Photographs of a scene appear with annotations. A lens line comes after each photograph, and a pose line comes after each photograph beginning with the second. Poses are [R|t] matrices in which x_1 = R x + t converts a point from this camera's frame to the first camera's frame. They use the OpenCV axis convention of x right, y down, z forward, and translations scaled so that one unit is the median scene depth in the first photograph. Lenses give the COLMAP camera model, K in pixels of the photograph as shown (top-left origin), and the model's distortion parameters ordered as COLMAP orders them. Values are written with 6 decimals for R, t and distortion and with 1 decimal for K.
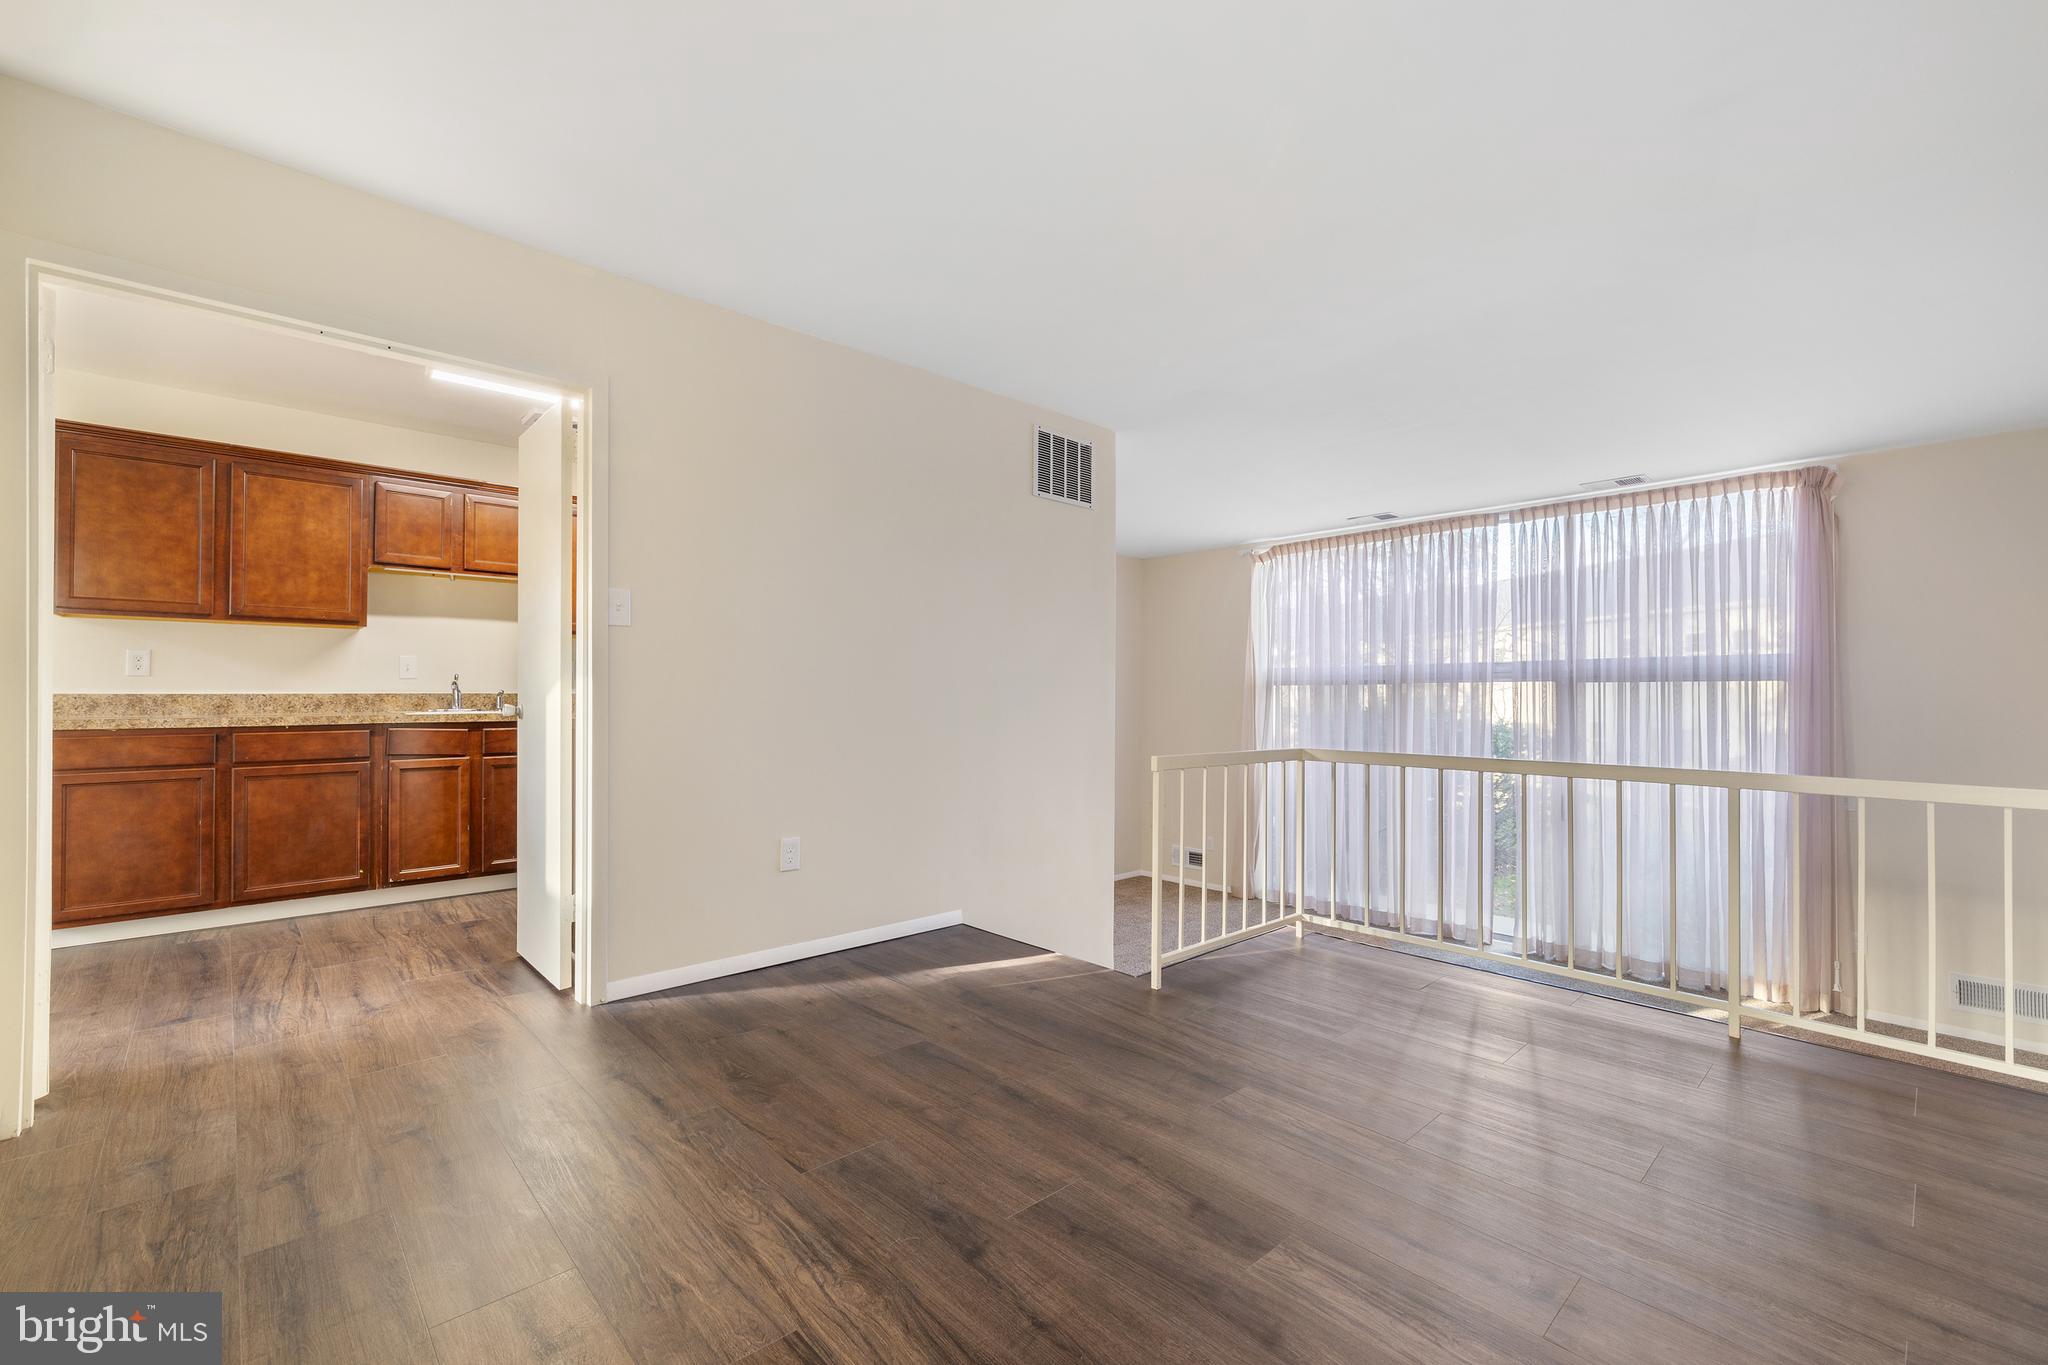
lens RADIAL K [[877.4, 0, 1026.8], [0, 877.4, 690.0], [0, 0, 1]] dist [0.000214, 0.000126]
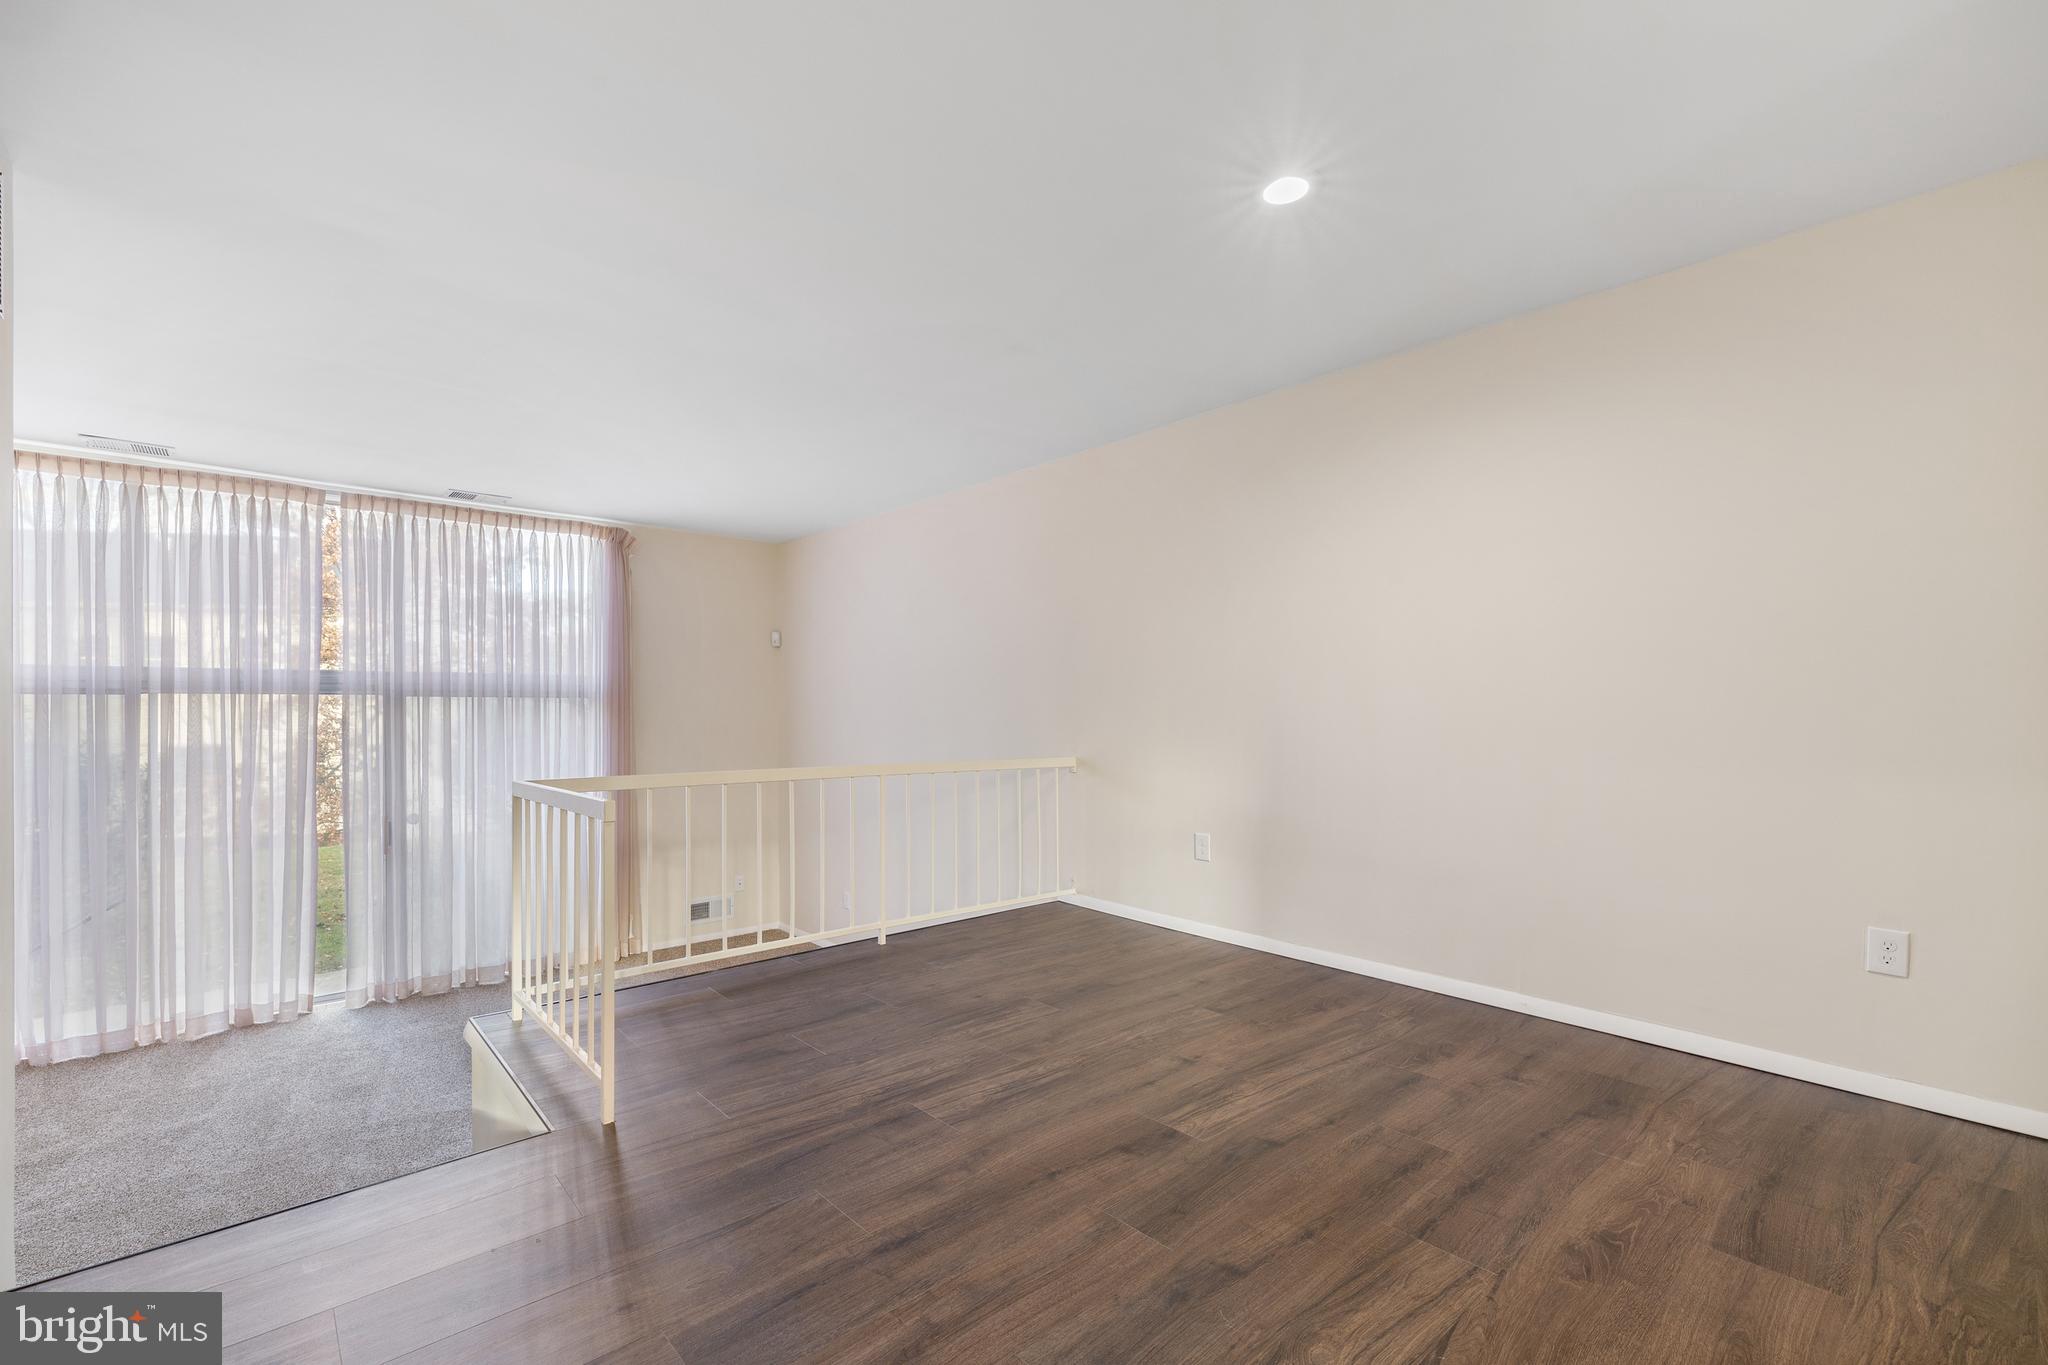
lens RADIAL K [[873.7, 0, 1024.0], [0, 873.7, 736.7], [0, 0, 1]] dist [-0.011774, 0.000040]
pose [[0.007898, -0.030214, 0.999512, -0.347217], [-0.005925, 0.999524, 0.030261, 0.001442], [-0.999951, -0.006161, 0.007715, 0.414141]]
